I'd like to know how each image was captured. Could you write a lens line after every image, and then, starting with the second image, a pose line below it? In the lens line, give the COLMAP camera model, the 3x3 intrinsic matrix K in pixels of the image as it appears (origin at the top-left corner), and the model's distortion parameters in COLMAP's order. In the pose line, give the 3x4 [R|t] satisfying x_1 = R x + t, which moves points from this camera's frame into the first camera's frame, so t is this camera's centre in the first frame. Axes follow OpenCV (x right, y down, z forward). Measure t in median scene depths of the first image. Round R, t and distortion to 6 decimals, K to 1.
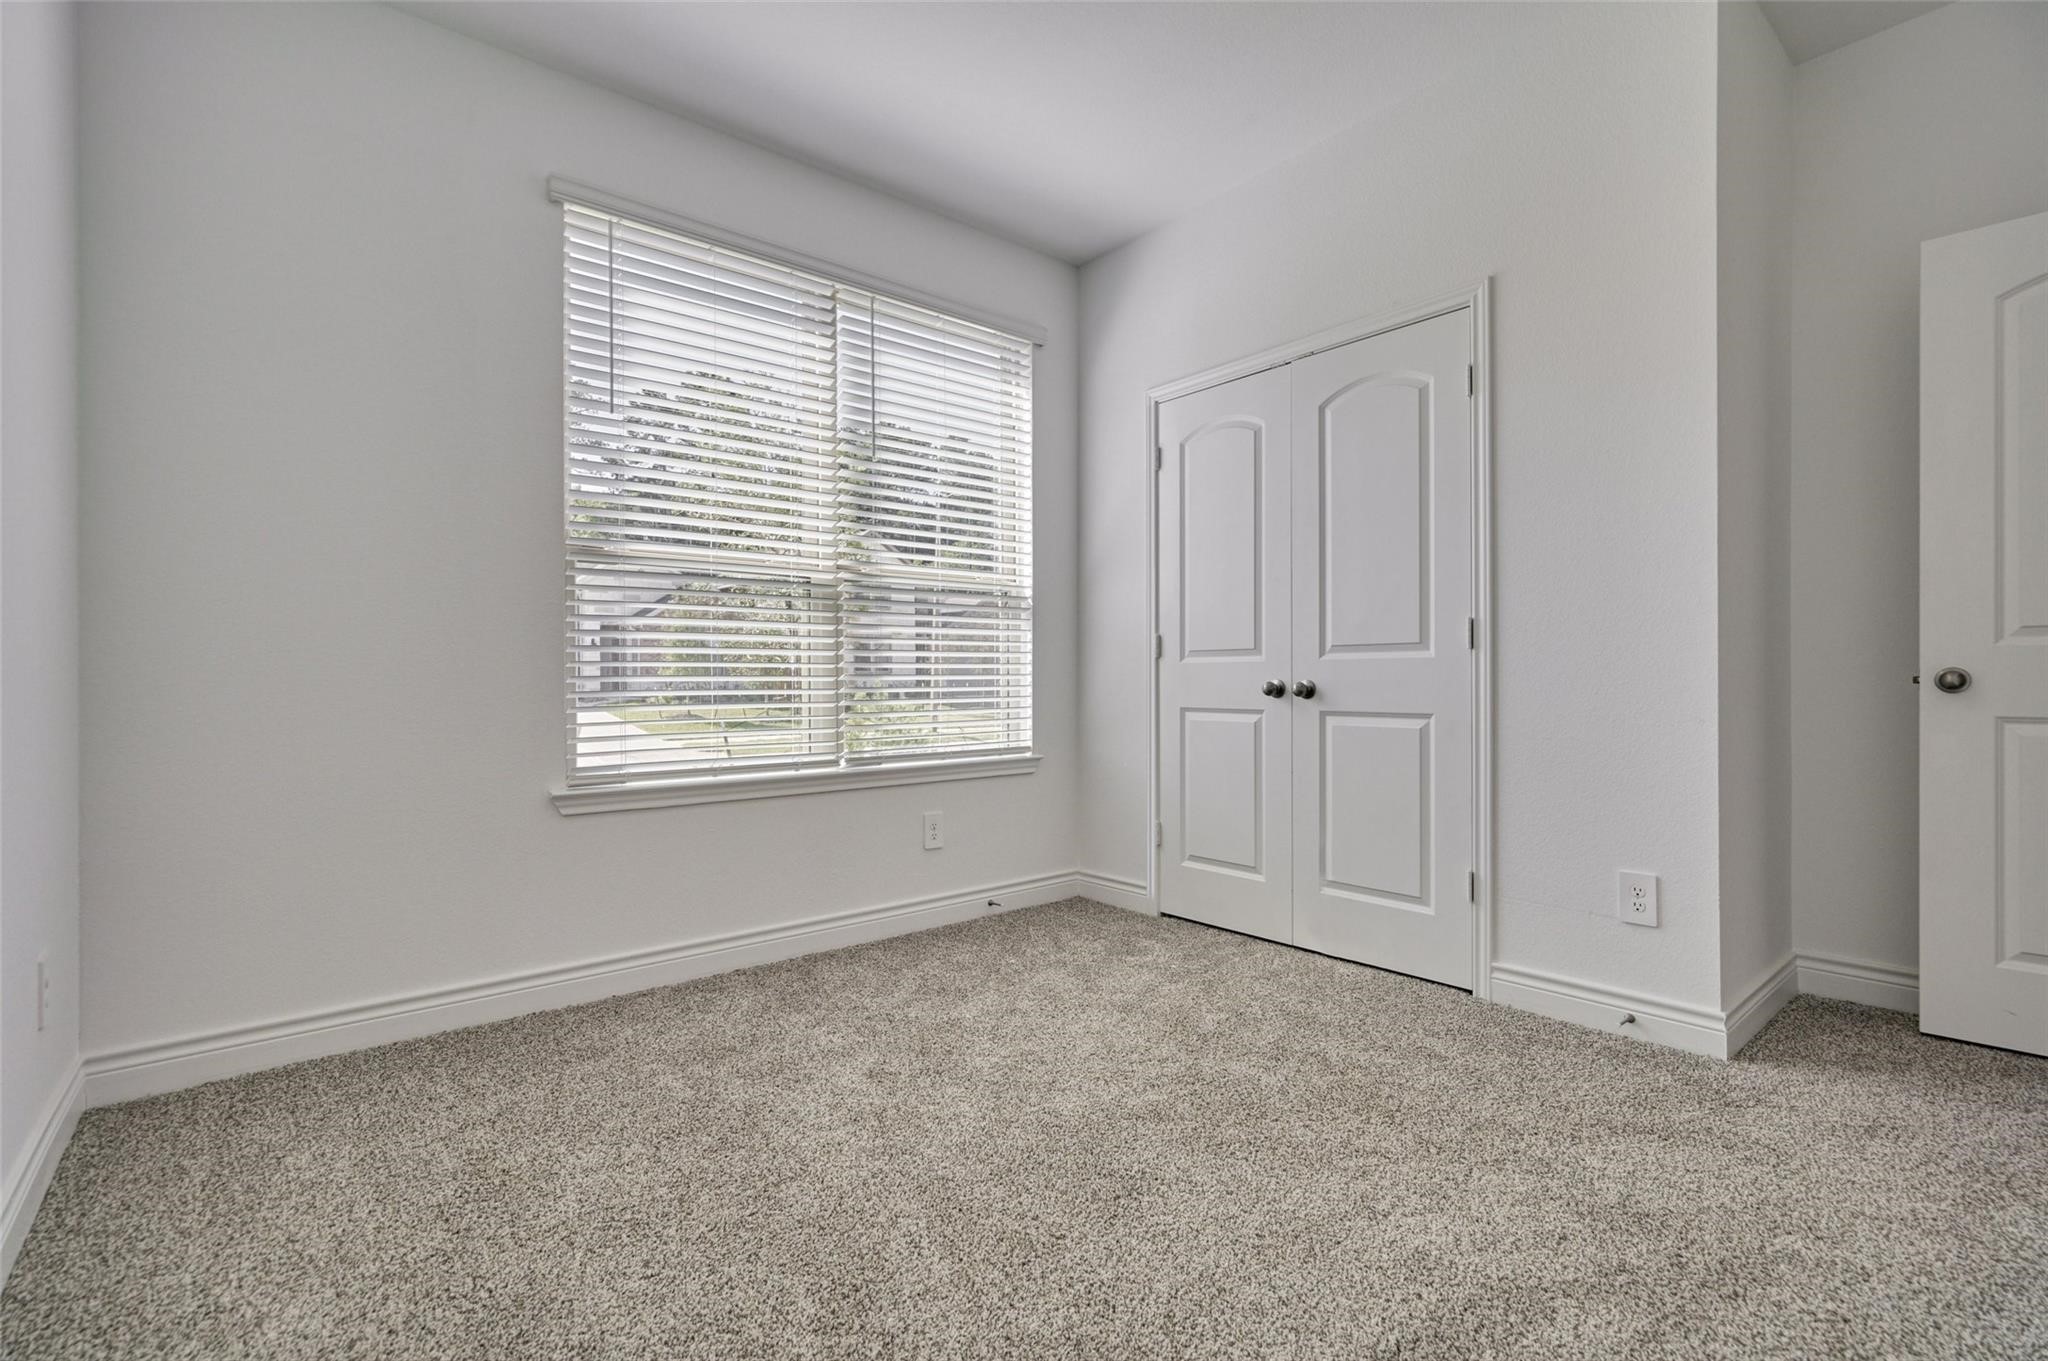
lens RADIAL K [[941.0, 0, 1015.2], [0, 941.0, 681.2], [0, 0, 1]] dist [-0.000305, -0.000232]
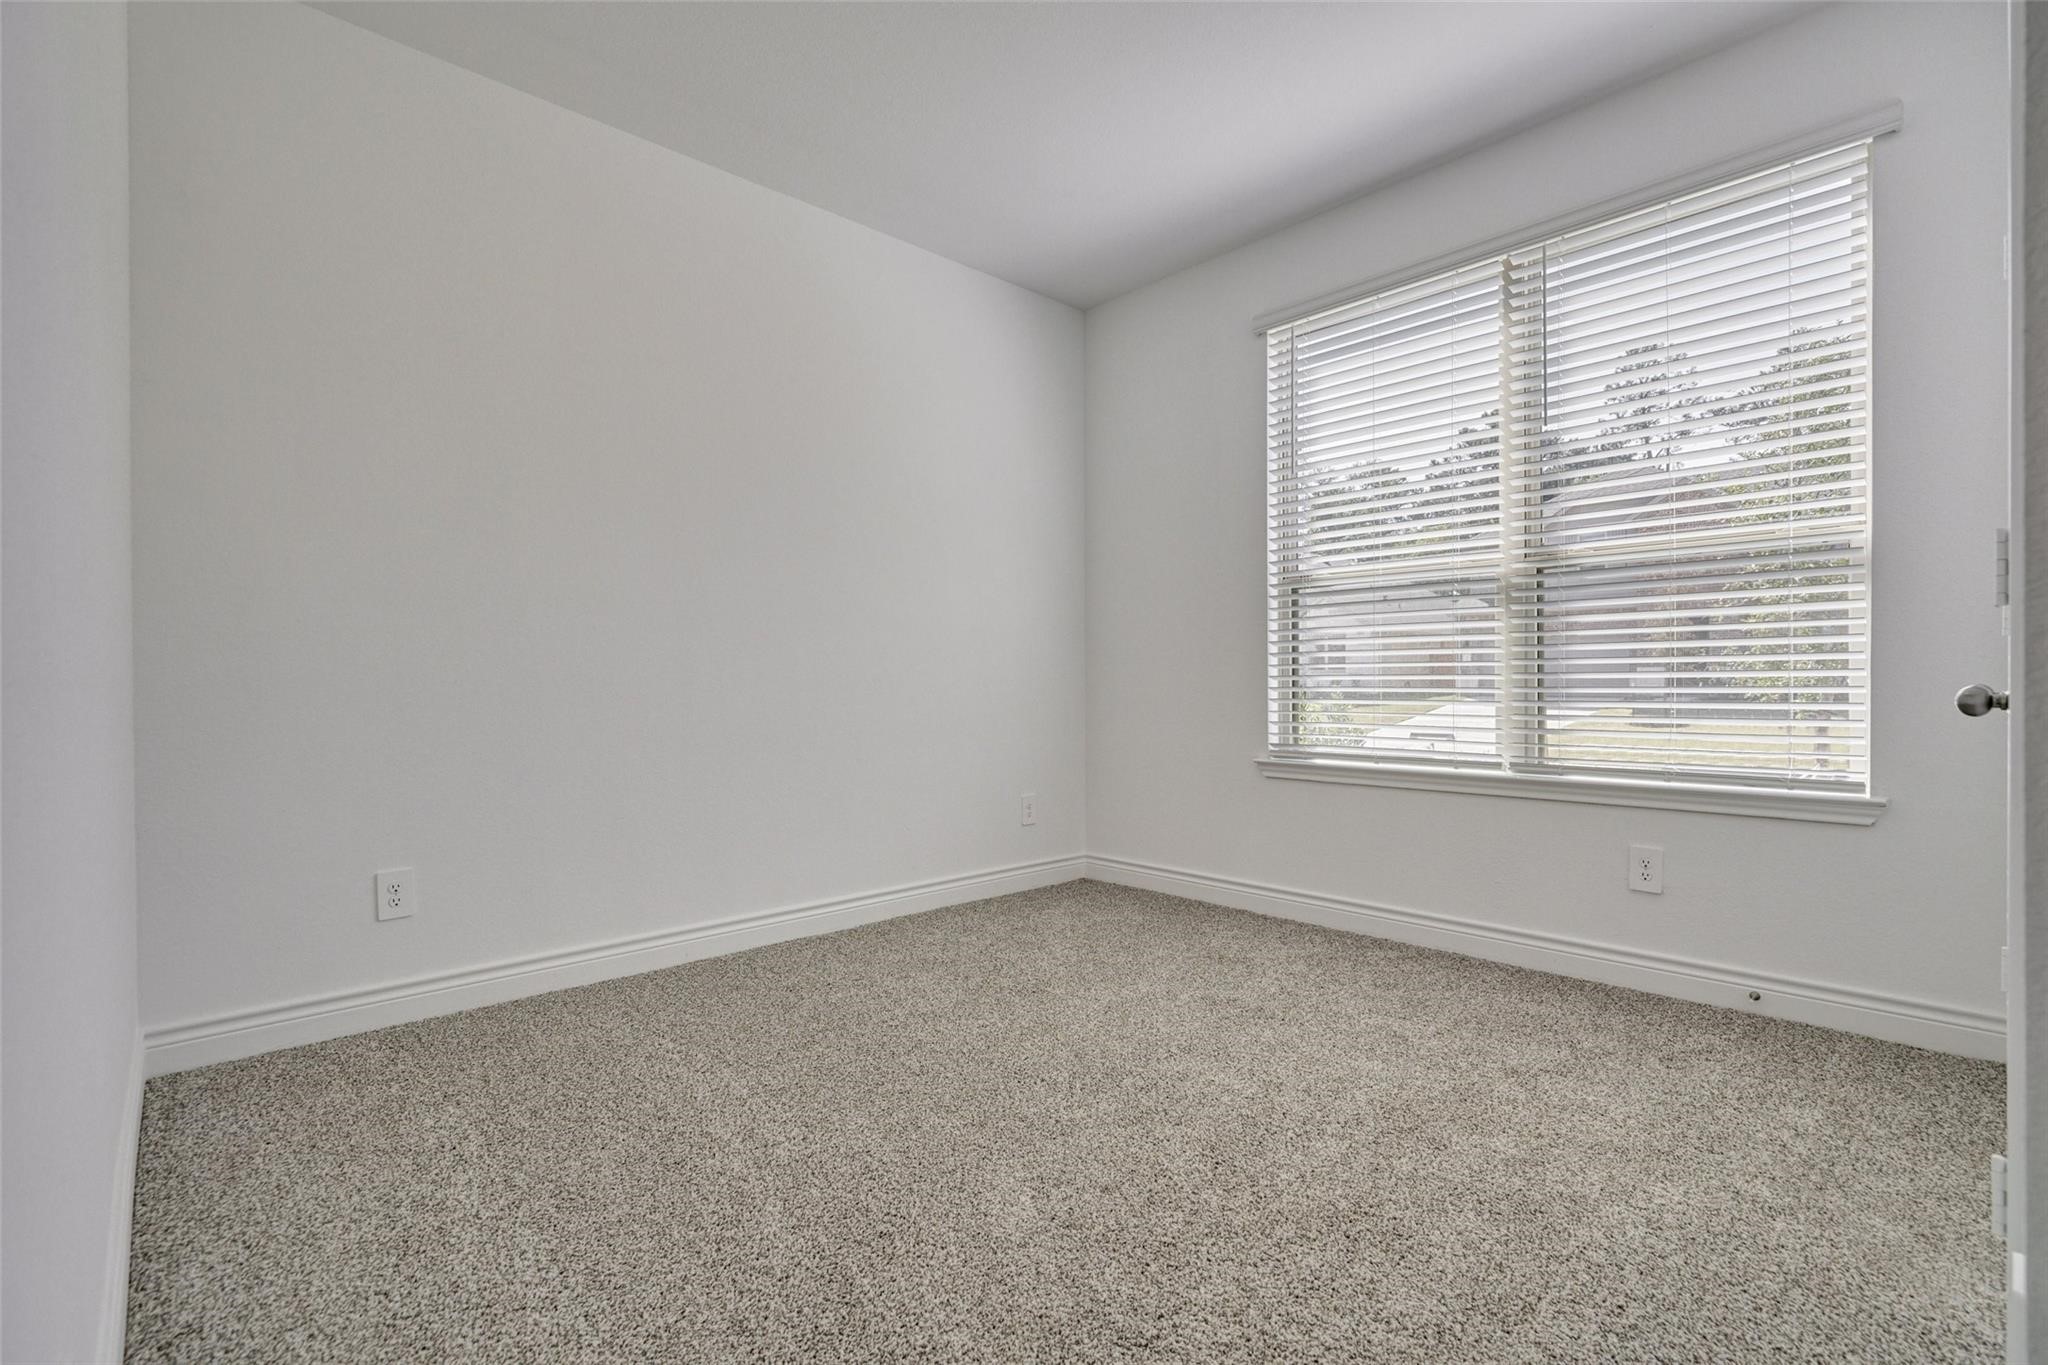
lens RADIAL K [[941.0, 0, 1015.2], [0, 941.0, 683.2], [0, 0, 1]] dist [-0.000305, -0.000232]
pose [[0.038658, 0.004877, -0.999241, 0.731048], [0.002045, 0.999986, 0.004959, -0.001756], [0.999250, -0.002235, 0.038647, 0.478476]]
